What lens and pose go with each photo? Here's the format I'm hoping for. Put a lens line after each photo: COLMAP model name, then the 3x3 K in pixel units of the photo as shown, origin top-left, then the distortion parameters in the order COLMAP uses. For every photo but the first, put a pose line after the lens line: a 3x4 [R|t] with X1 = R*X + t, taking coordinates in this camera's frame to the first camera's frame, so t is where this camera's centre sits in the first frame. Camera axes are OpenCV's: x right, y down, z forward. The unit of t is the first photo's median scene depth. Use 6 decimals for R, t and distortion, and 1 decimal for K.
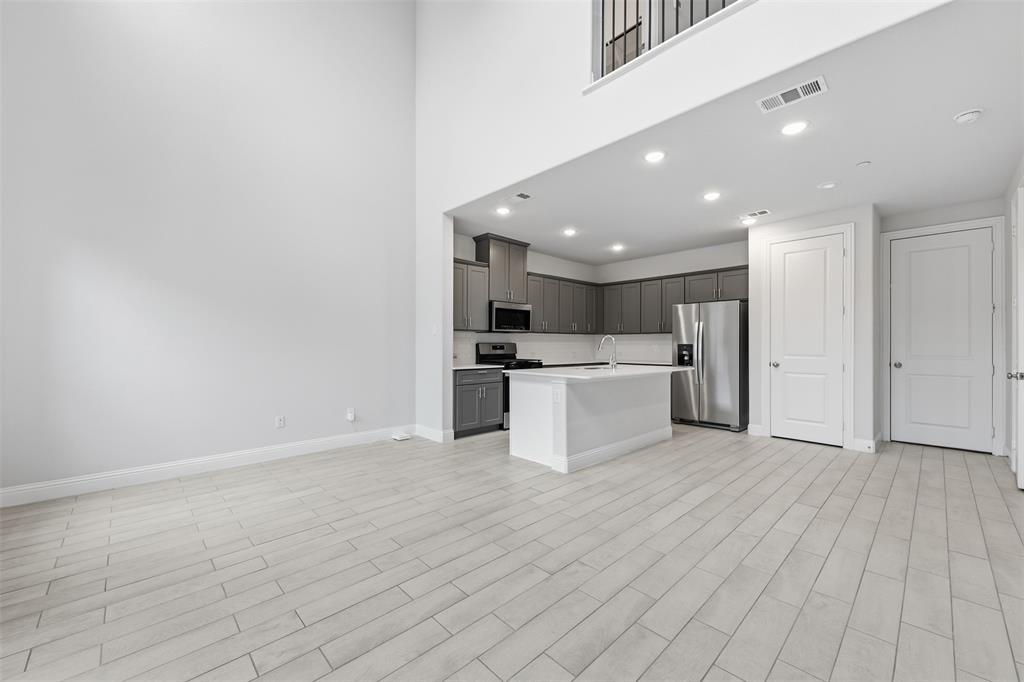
lens RADIAL K [[403.3, 0, 515.2], [0, 403.3, 344.9], [0, 0, 1]] dist [0.000651, 0.000048]
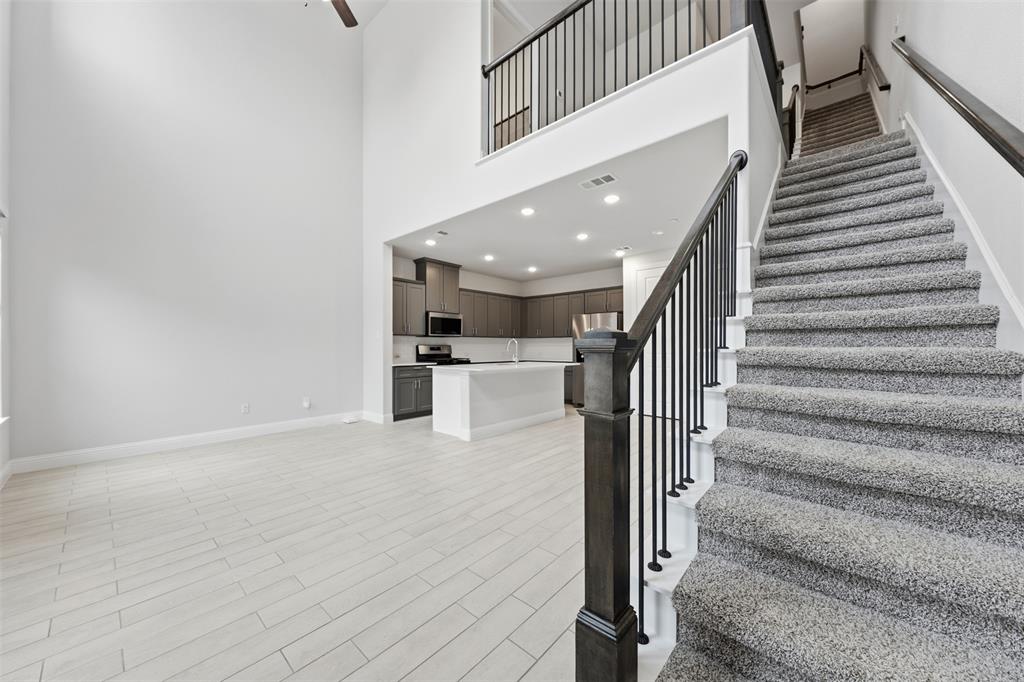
lens RADIAL K [[365.7, 0, 517.9], [0, 365.7, 345.7], [0, 0, 1]] dist [-0.002183, -0.000329]
pose [[0.995658, -0.003763, 0.093007, 0.130433], [0.004011, 0.999989, -0.002486, 0.001085], [-0.092997, 0.002848, 0.995662, -0.176681]]
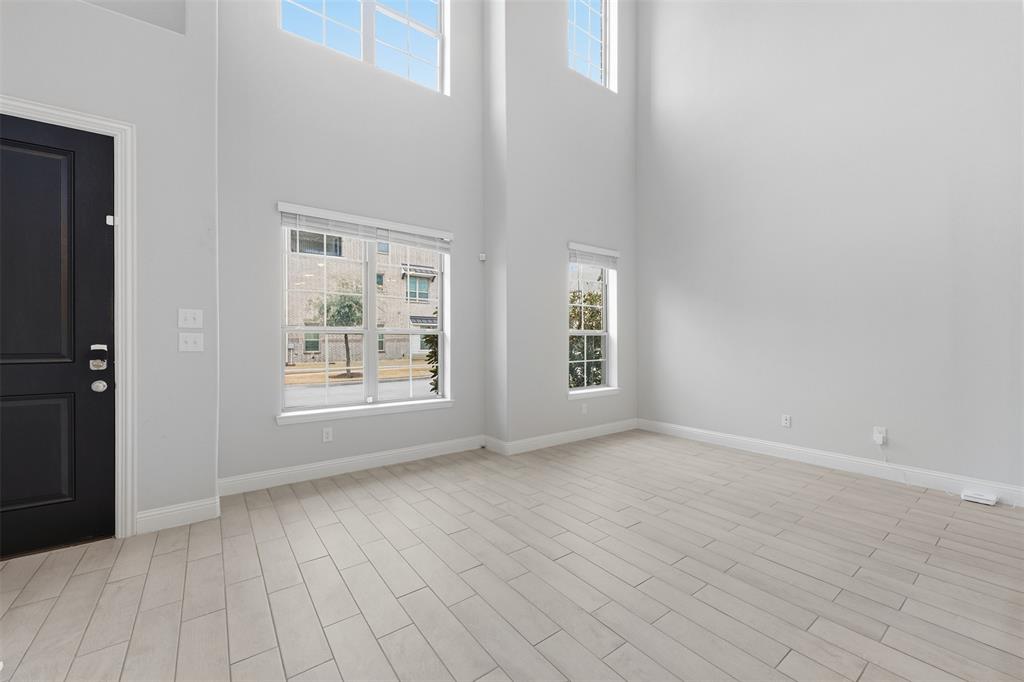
lens RADIAL K [[403.3, 0, 515.2], [0, 403.3, 344.9], [0, 0, 1]] dist [0.000651, 0.000048]
pose [[-0.130773, 0.007726, -0.991382, 0.394454], [-0.000112, 0.999970, 0.007808, -0.001782], [0.991412, 0.001132, -0.130768, 0.395988]]
